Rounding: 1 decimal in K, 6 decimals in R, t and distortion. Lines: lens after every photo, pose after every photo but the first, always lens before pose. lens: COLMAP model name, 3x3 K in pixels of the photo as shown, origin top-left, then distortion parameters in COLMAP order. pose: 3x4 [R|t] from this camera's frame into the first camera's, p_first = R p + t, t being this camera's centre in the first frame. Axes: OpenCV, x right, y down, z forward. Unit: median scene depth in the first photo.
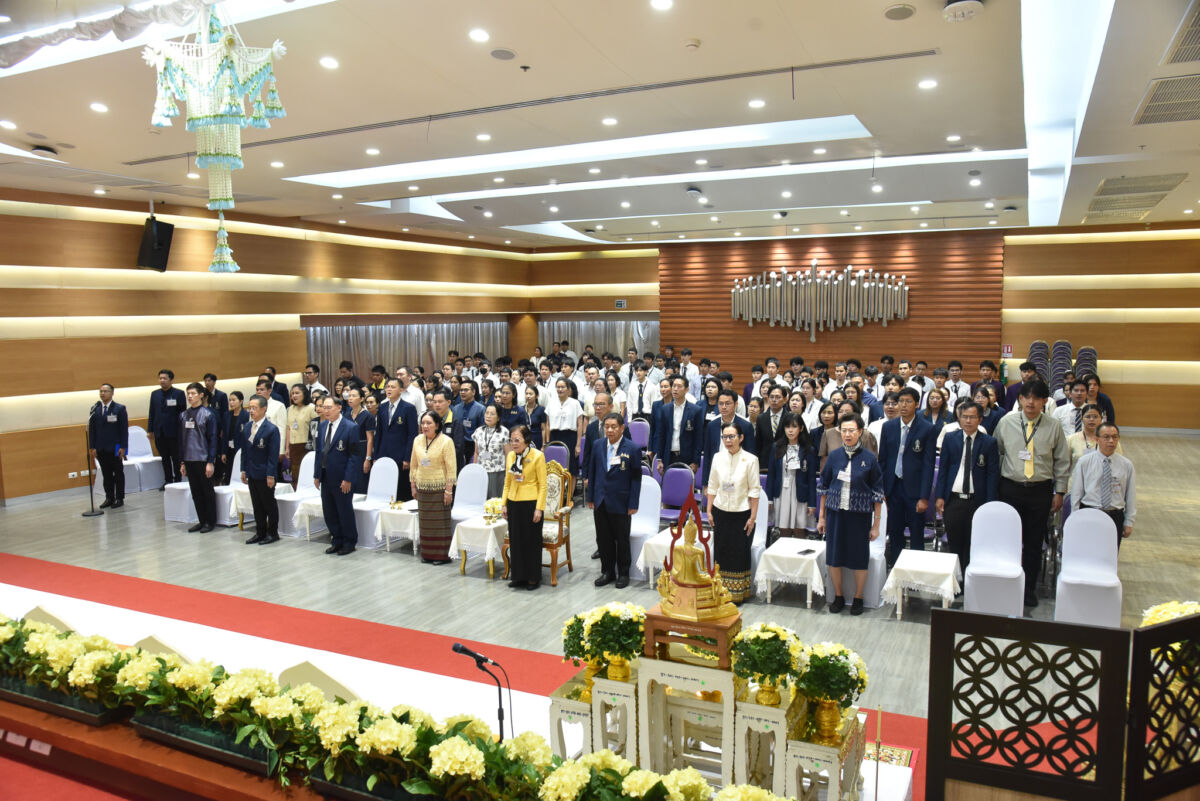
lens RADIAL K [[900.8, 0, 593.3], [0, 900.8, 411.8], [0, 0, 1]] dist [-0.068471, 0.018791]
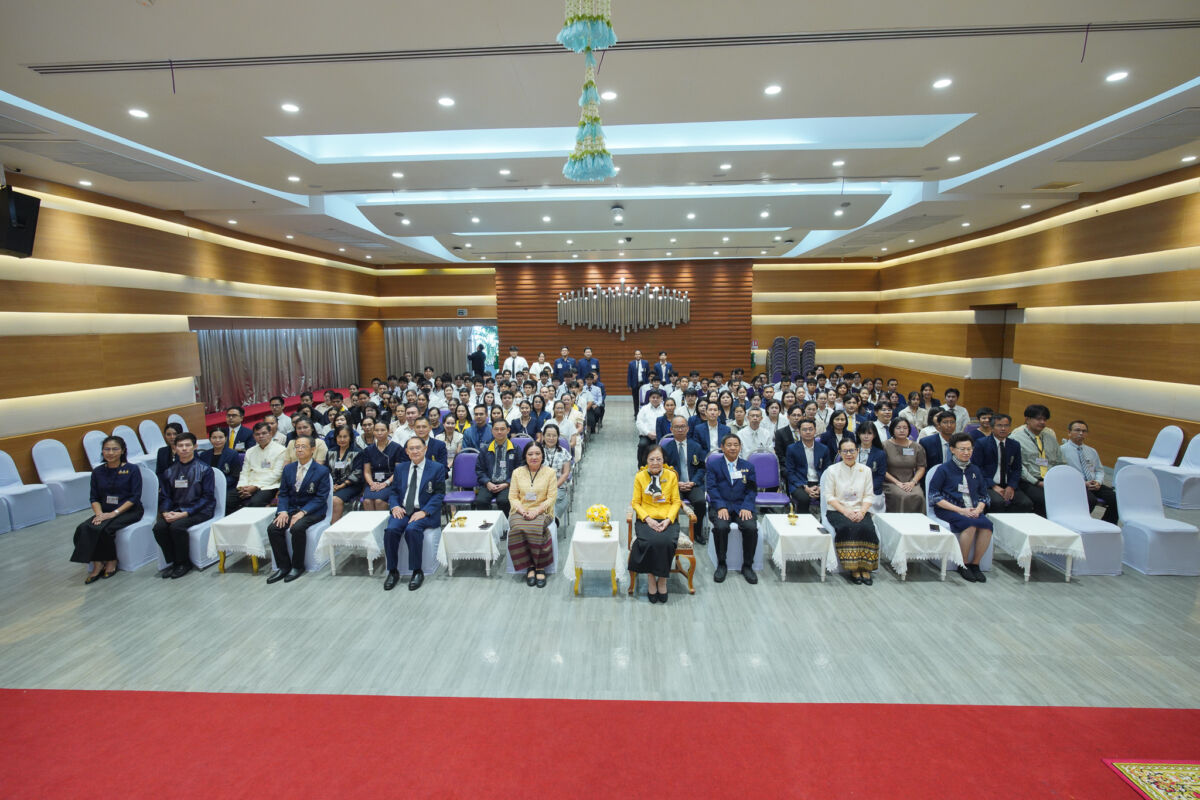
lens RADIAL K [[601.7, 0, 602.2], [0, 601.7, 402.2], [0, 0, 1]] dist [-0.012696, 0.004447]
pose [[0.914782, -0.051960, 0.400592, -0.153871], [0.045145, 0.998631, 0.026438, -0.011086], [-0.401417, -0.006101, 0.915875, 0.193427]]
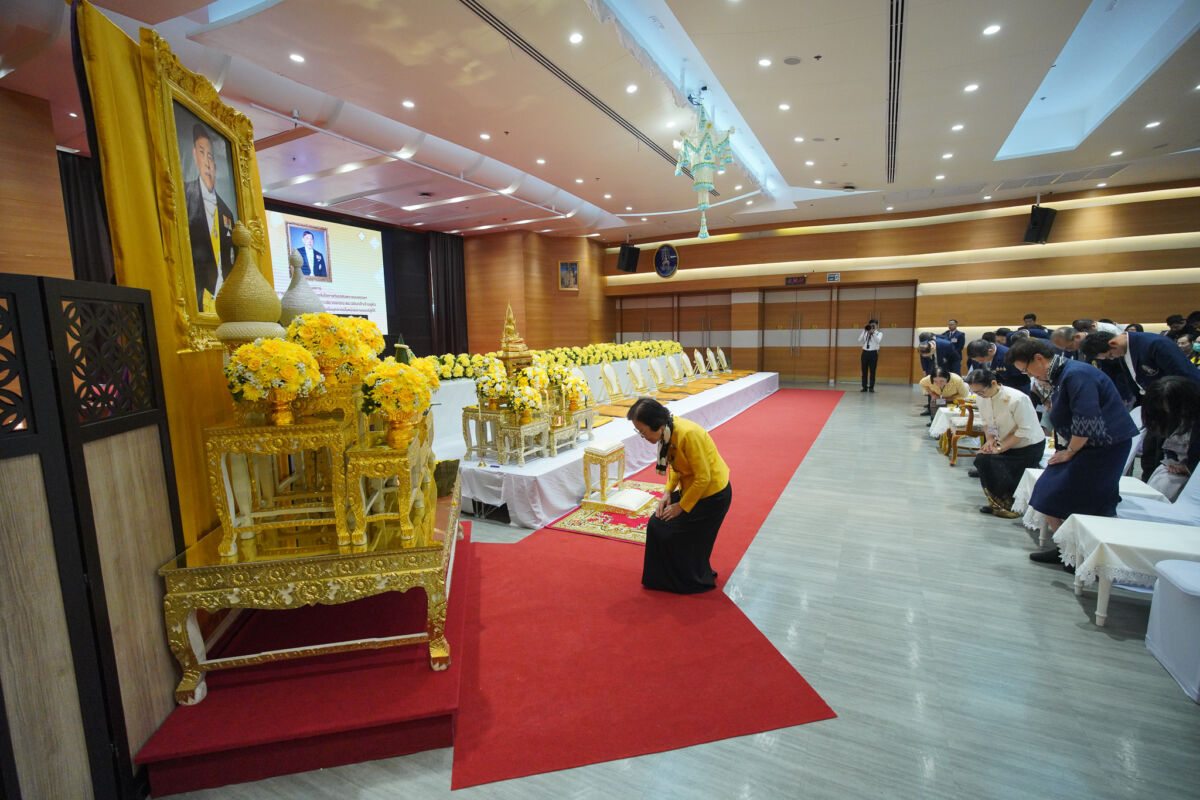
lens RADIAL K [[518.4, 0, 609.5], [0, 518.4, 405.9], [0, 0, 1]] dist [-0.011057, 0.002519]
pose [[-0.022501, 0.153372, -0.987912, 0.264469], [-0.090559, 0.983788, 0.154794, 0.022579], [0.995637, 0.092947, -0.008247, 0.227886]]
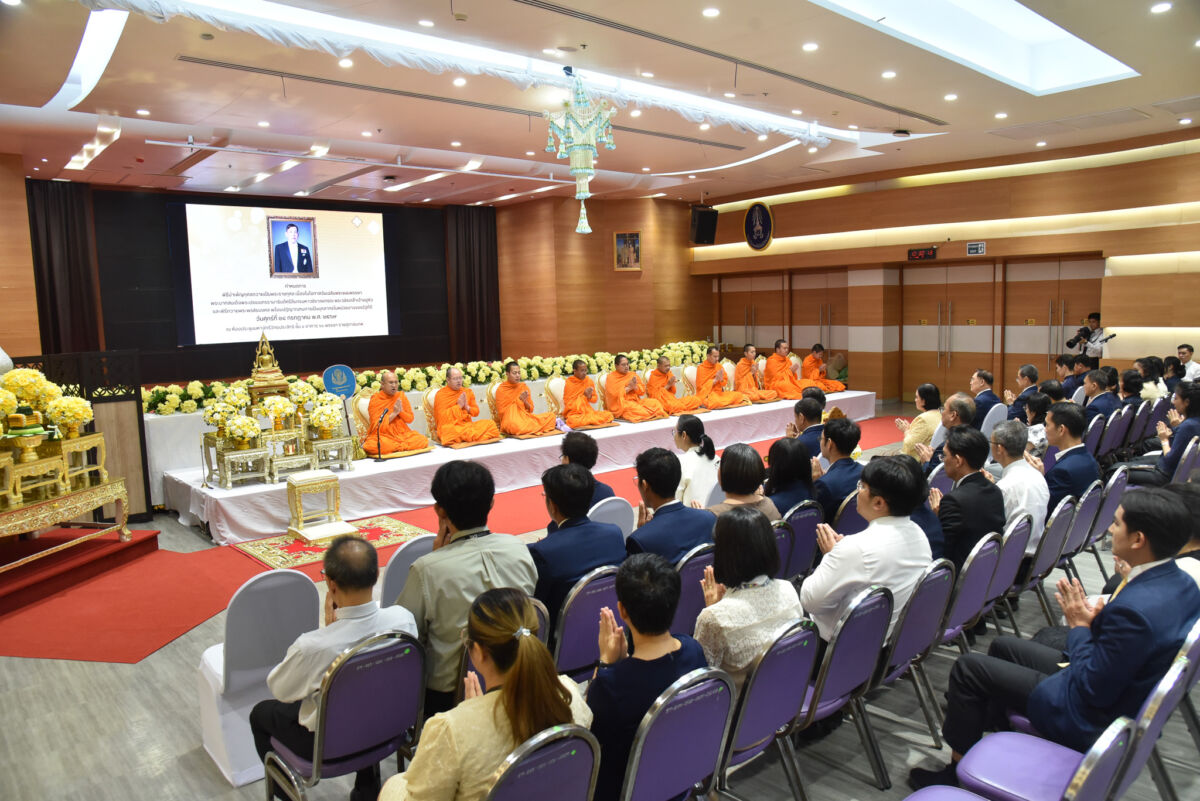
lens RADIAL K [[811.2, 0, 626.6], [0, 811.2, 430.9], [0, 0, 1]] dist [-0.104826, 0.050917]
pose [[-0.356191, 0.157446, -0.921053, 0.315558], [-0.070564, 0.978355, 0.194530, -0.022850], [0.931745, 0.134283, -0.337371, 0.468673]]
